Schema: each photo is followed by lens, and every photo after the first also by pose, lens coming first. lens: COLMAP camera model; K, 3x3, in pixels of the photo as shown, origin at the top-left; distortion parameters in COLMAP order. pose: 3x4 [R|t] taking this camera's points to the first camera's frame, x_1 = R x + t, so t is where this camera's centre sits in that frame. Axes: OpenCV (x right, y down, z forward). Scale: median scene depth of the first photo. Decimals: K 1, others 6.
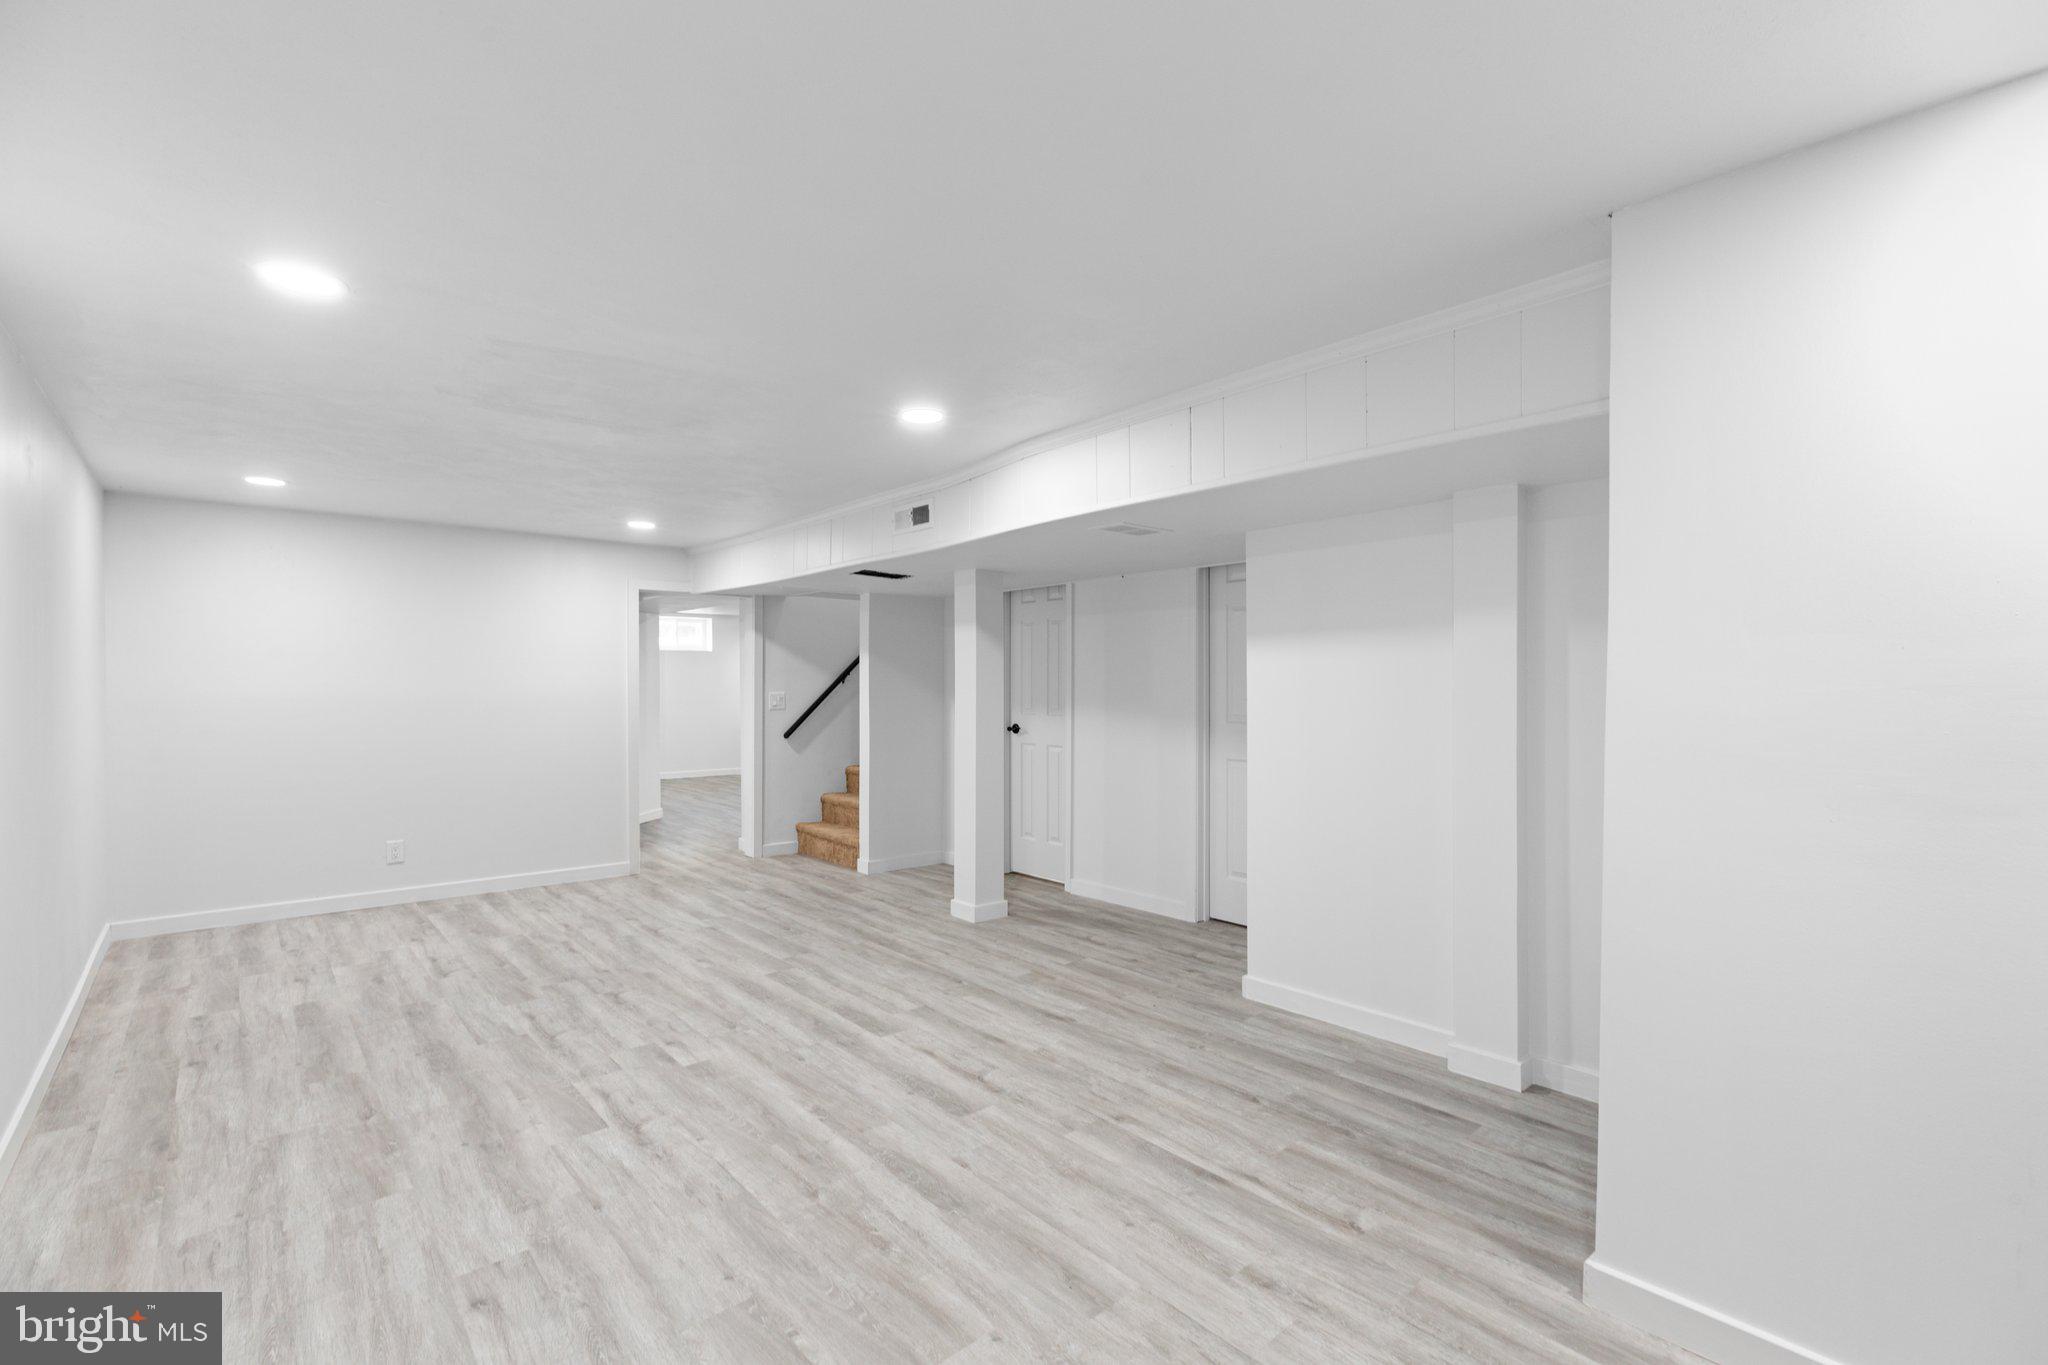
lens RADIAL K [[925.1, 0, 1029.2], [0, 925.1, 690.0], [0, 0, 1]] dist [0.008563, 0.000404]
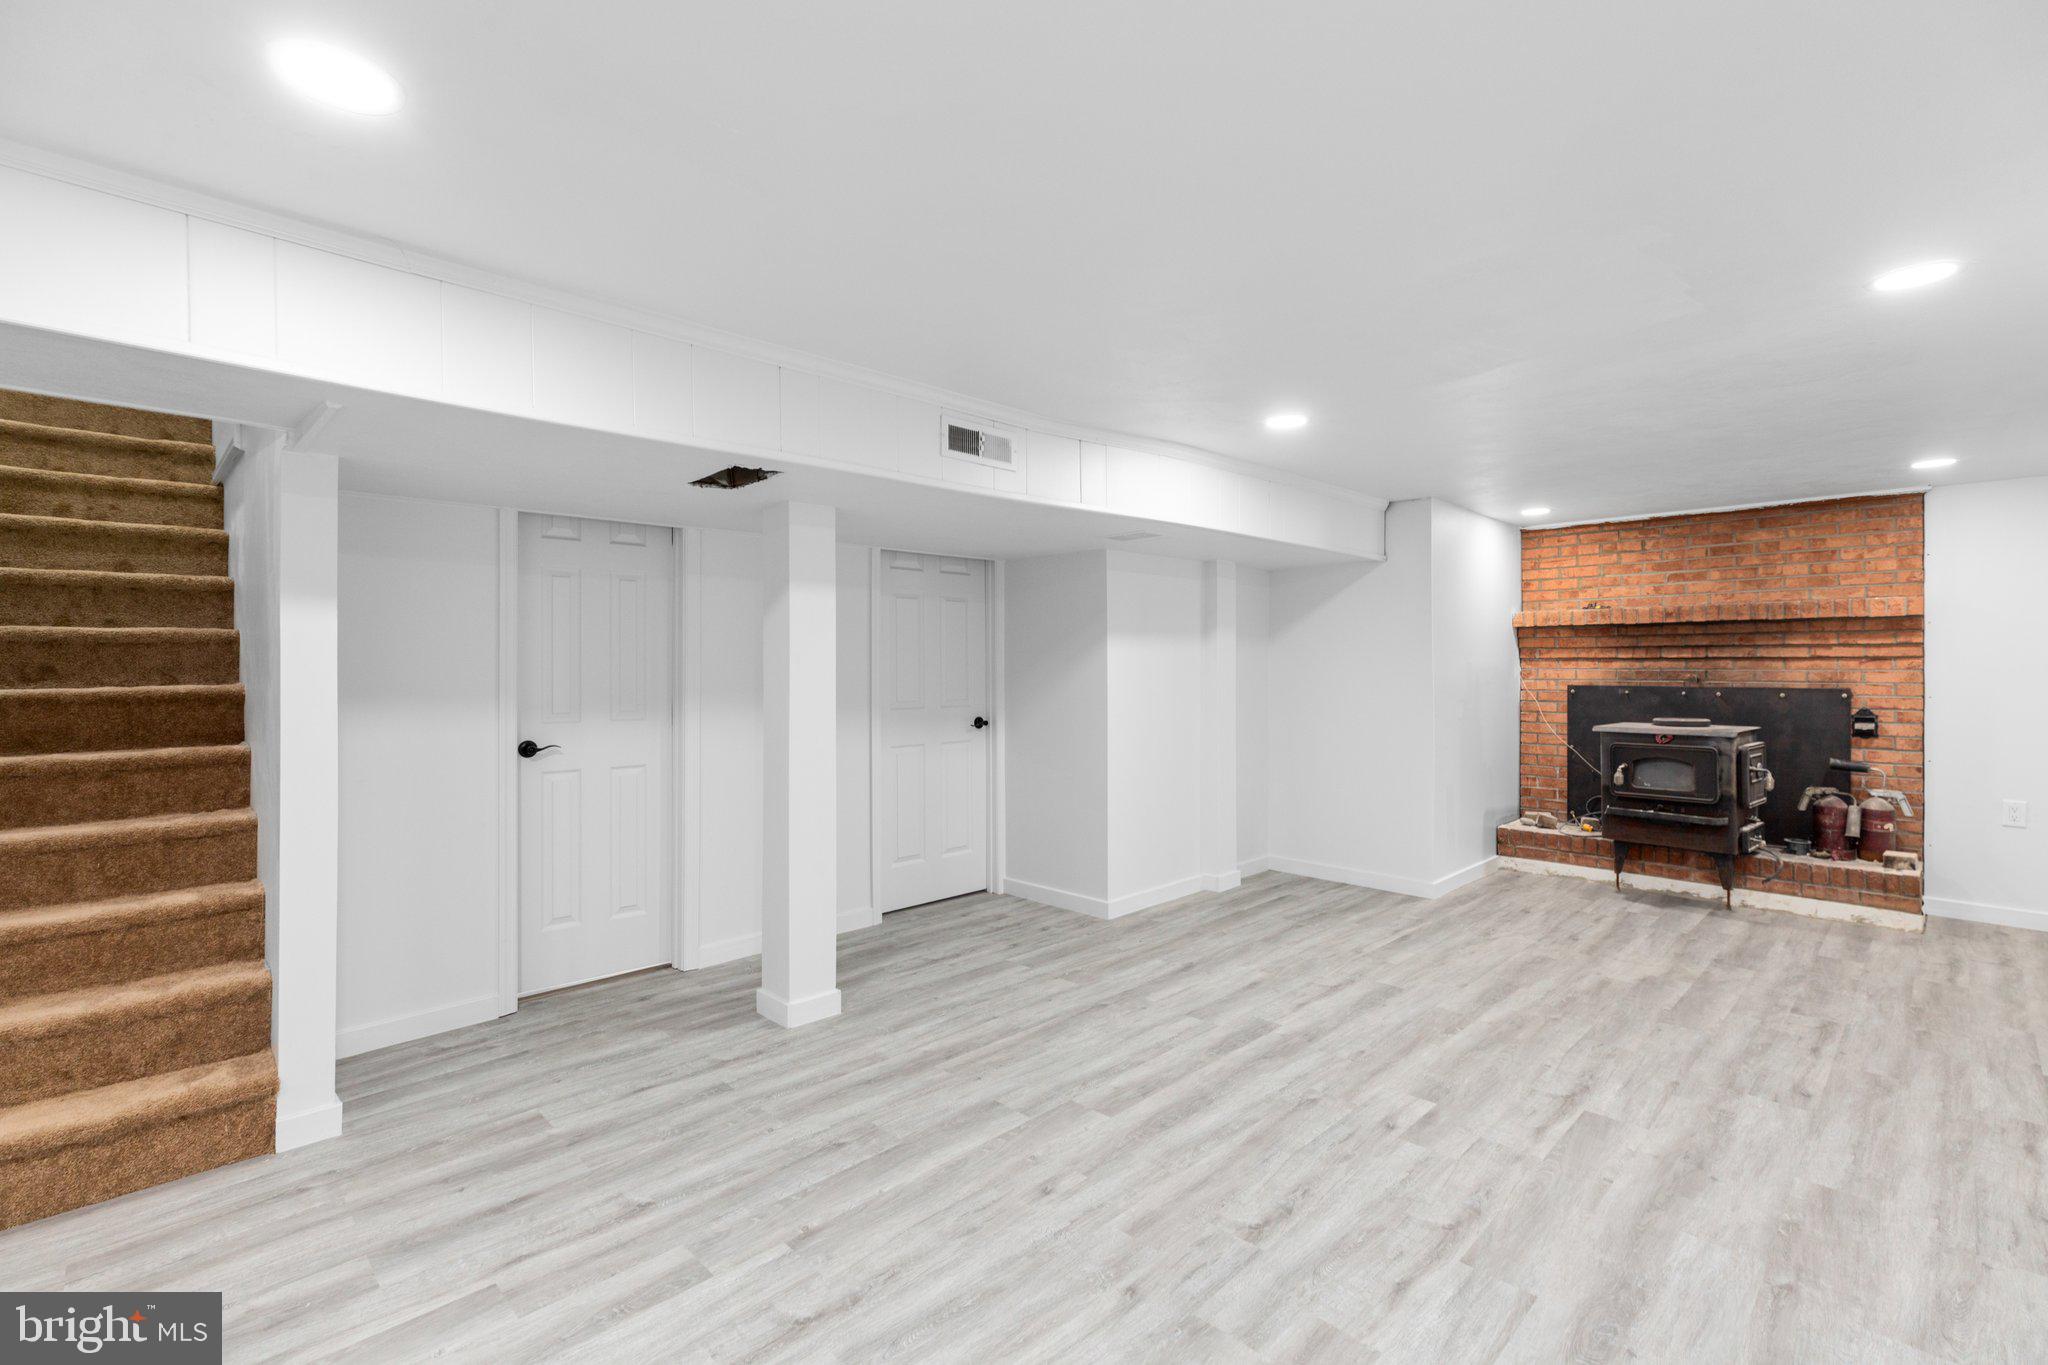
lens RADIAL K [[925.1, 0, 1029.1], [0, 925.1, 667.1], [0, 0, 1]] dist [0.008563, 0.000404]
pose [[-0.070584, -0.000053, 0.997506, -1.082804], [0.008257, 0.999966, 0.000637, -0.013851], [-0.997472, 0.008281, -0.070581, 1.274259]]
